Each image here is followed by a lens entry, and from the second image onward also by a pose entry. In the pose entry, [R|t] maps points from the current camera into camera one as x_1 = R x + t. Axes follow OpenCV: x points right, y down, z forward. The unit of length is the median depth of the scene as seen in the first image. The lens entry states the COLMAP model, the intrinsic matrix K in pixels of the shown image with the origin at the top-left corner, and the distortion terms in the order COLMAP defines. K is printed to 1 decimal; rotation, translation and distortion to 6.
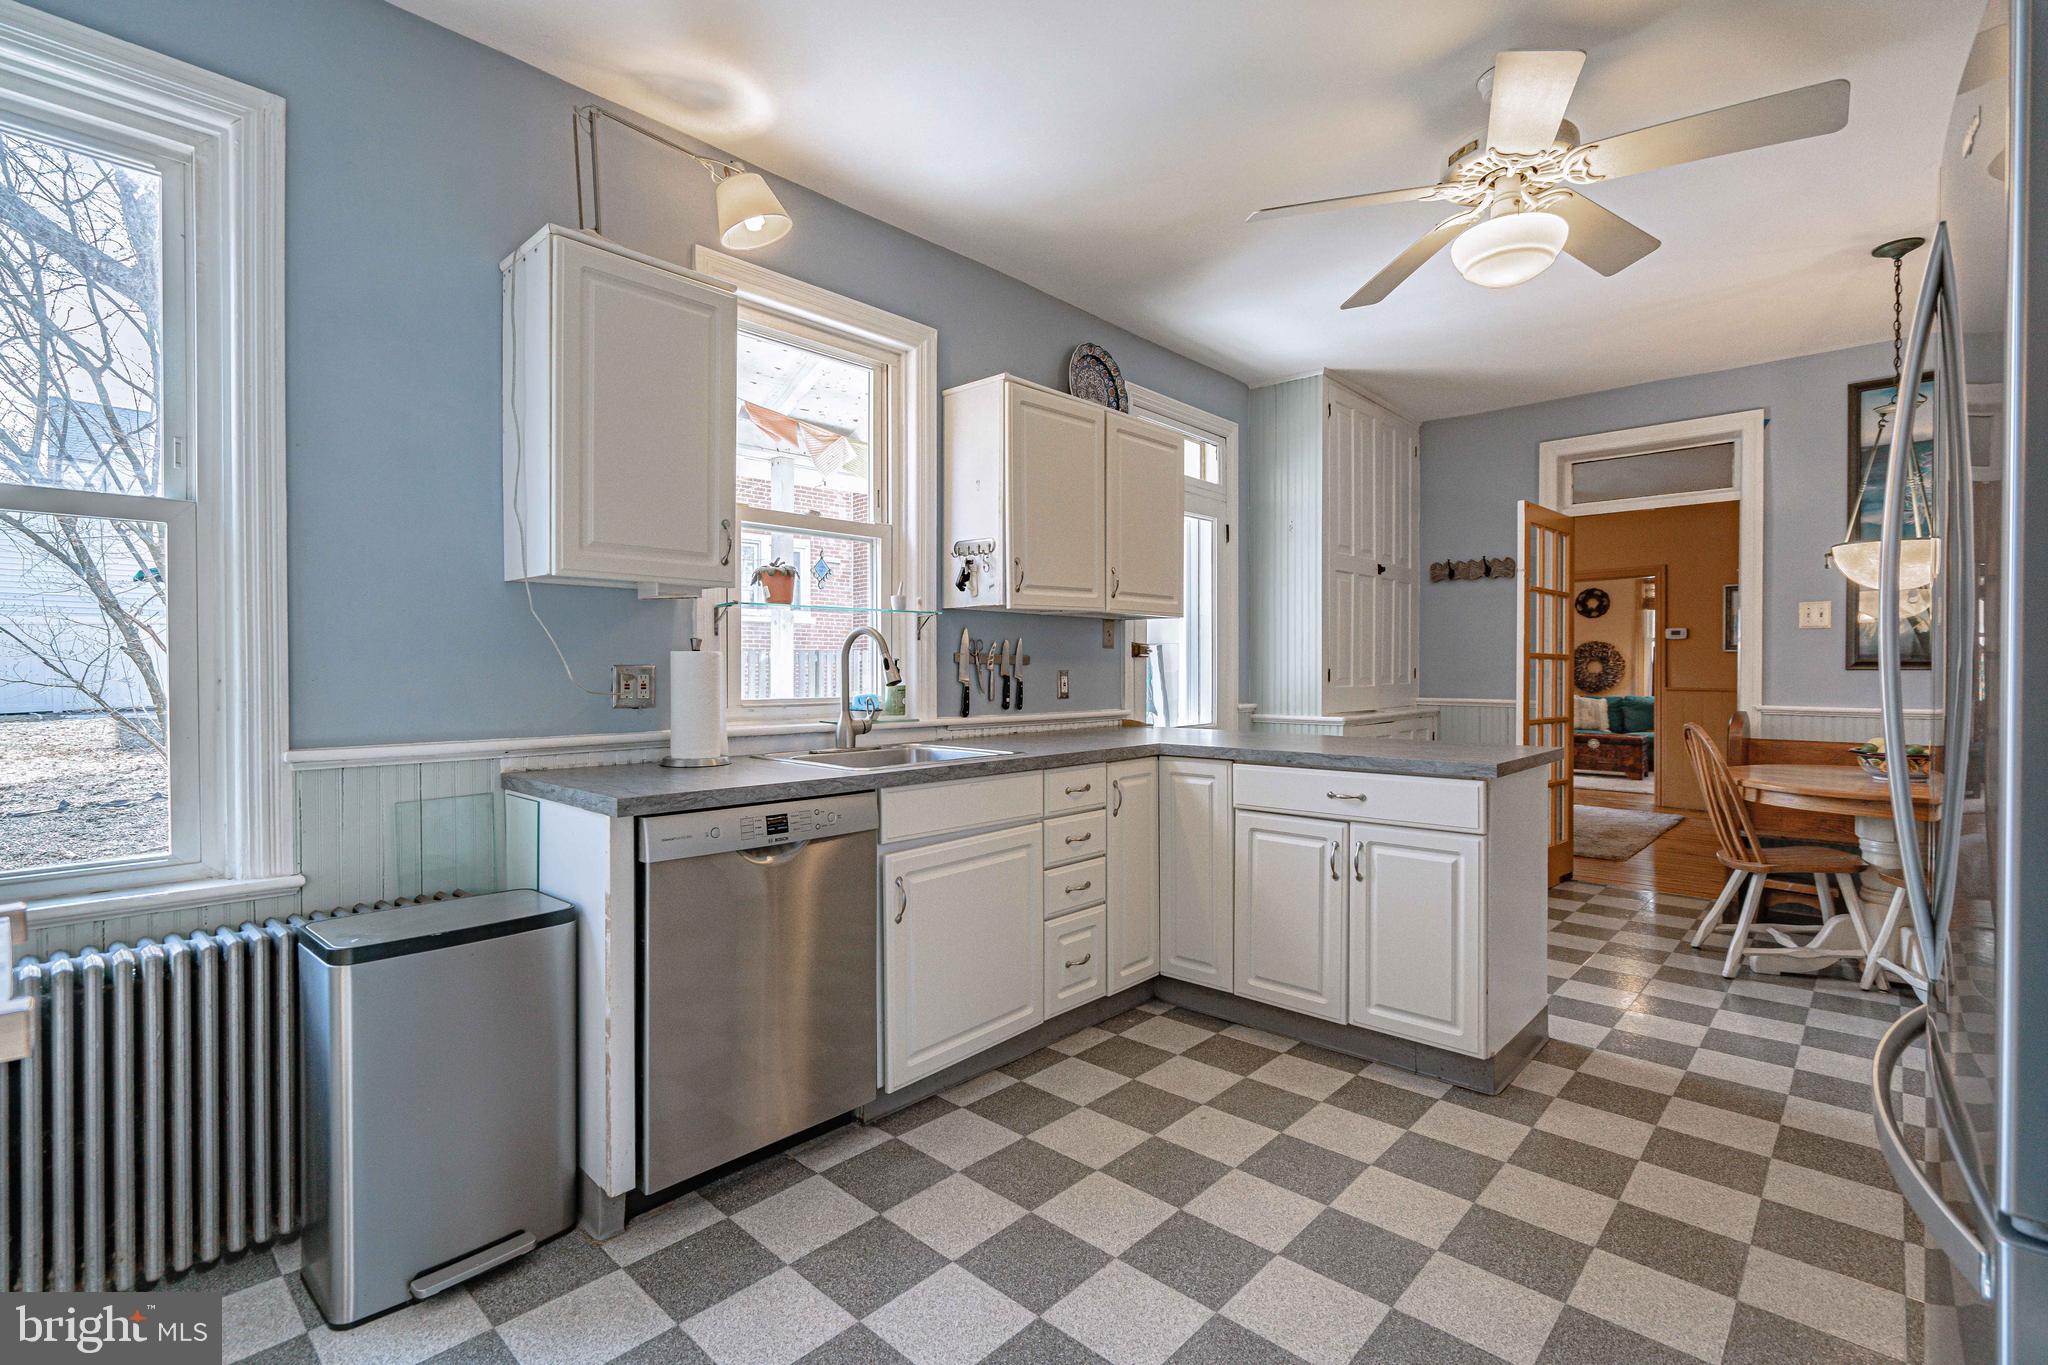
lens RADIAL K [[929.9, 0, 1011.2], [0, 929.9, 680.2], [0, 0, 1]] dist [-0.006758, 0.001946]
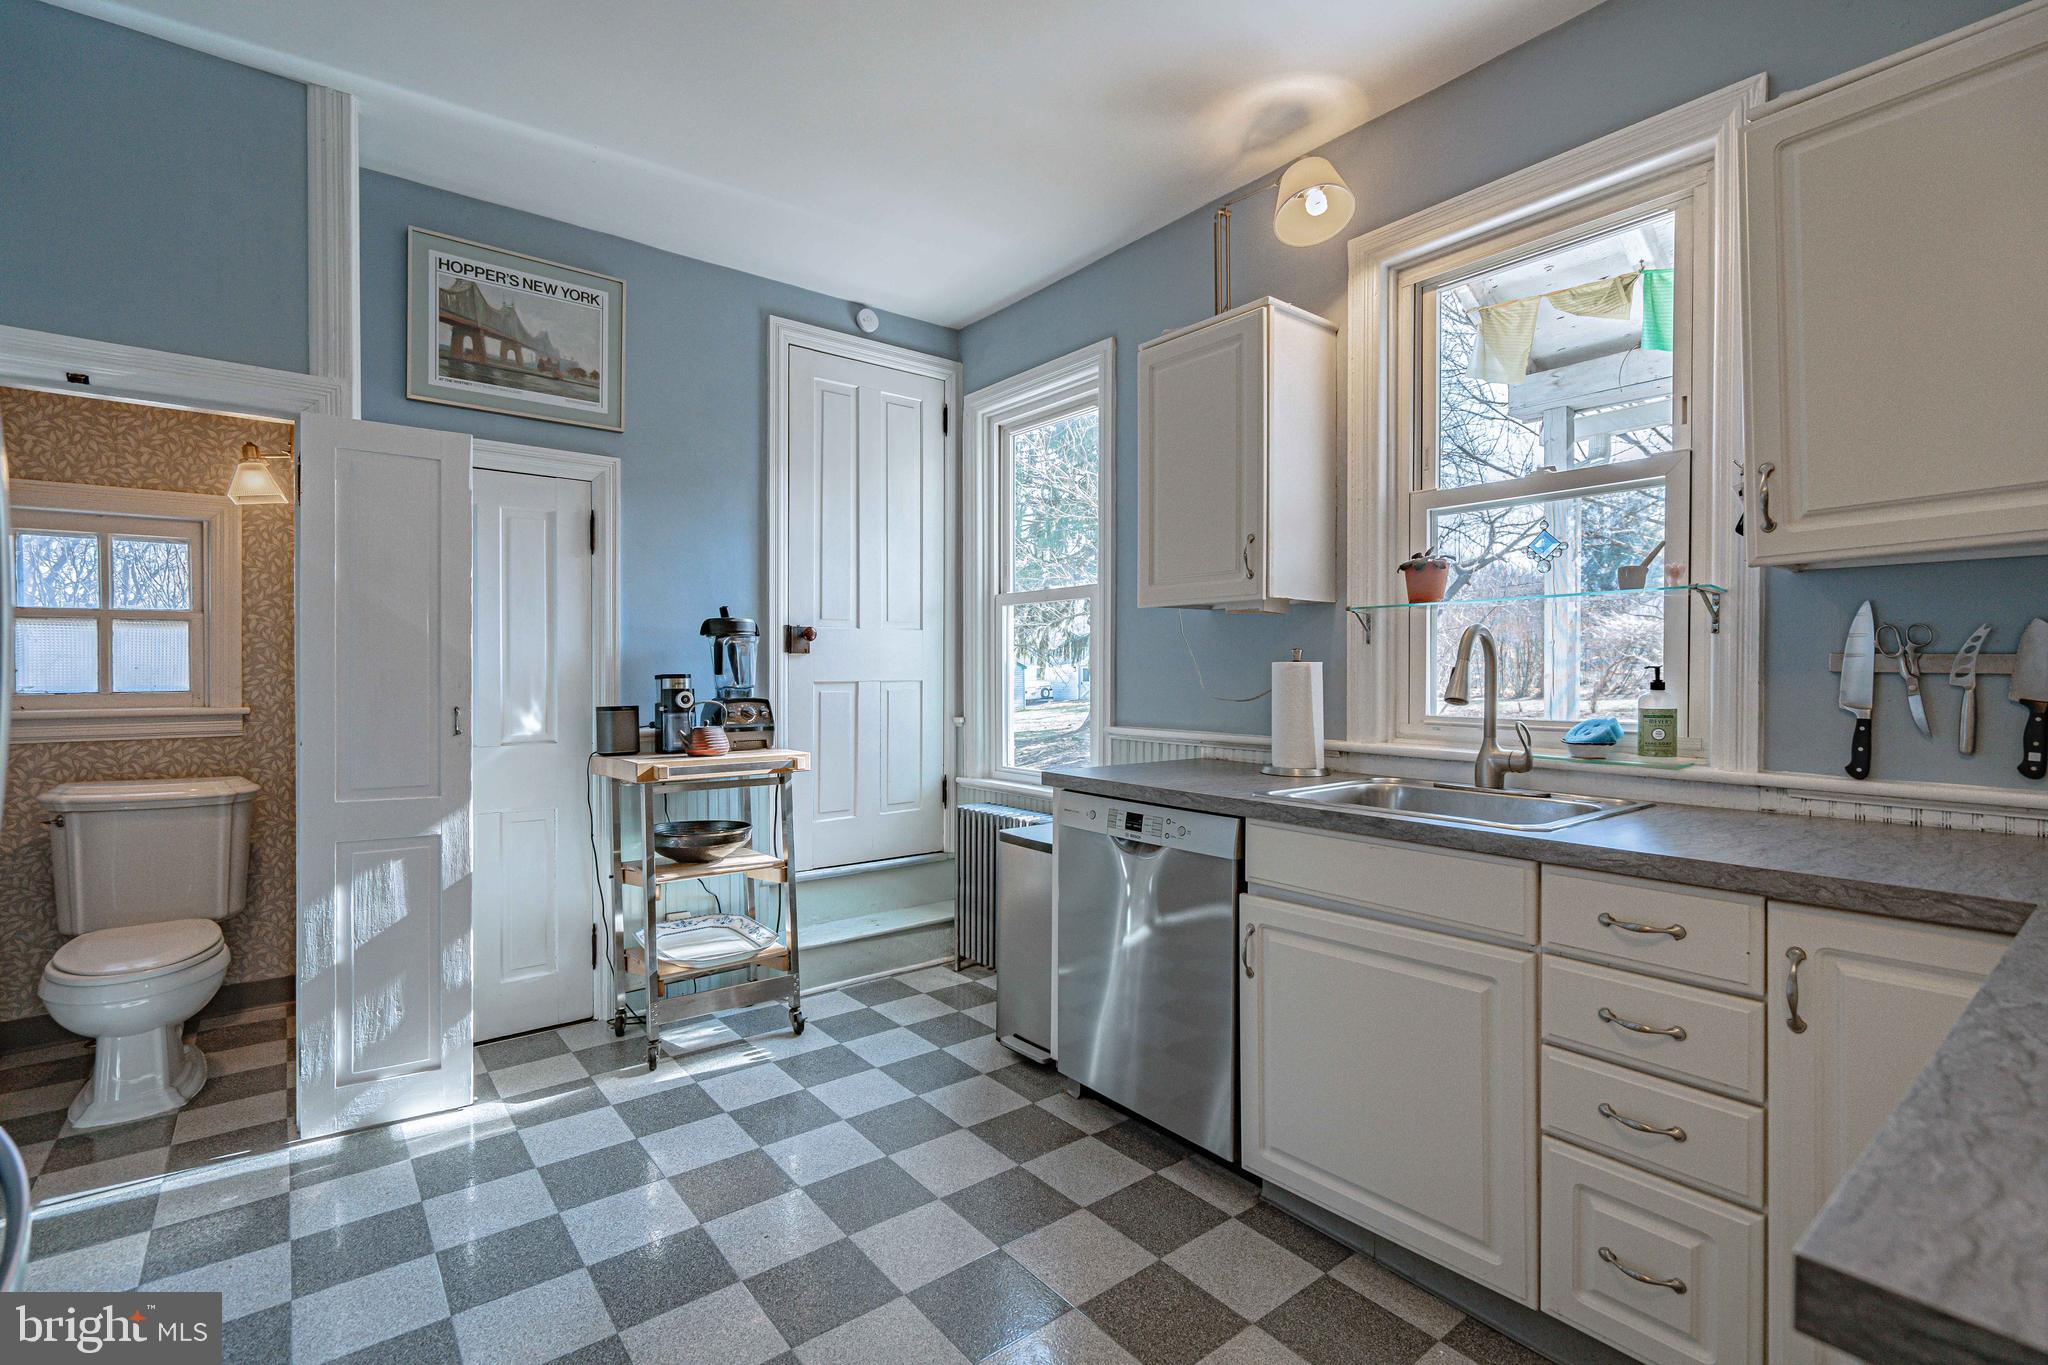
lens RADIAL K [[929.9, 0, 1053.7], [0, 929.9, 681.7], [0, 0, 1]] dist [-0.006758, 0.001946]
pose [[-0.128134, 0.010359, -0.991703, 0.644626], [-0.014120, 0.999825, 0.012269, -0.016702], [0.991656, 0.015575, -0.127966, 0.797331]]
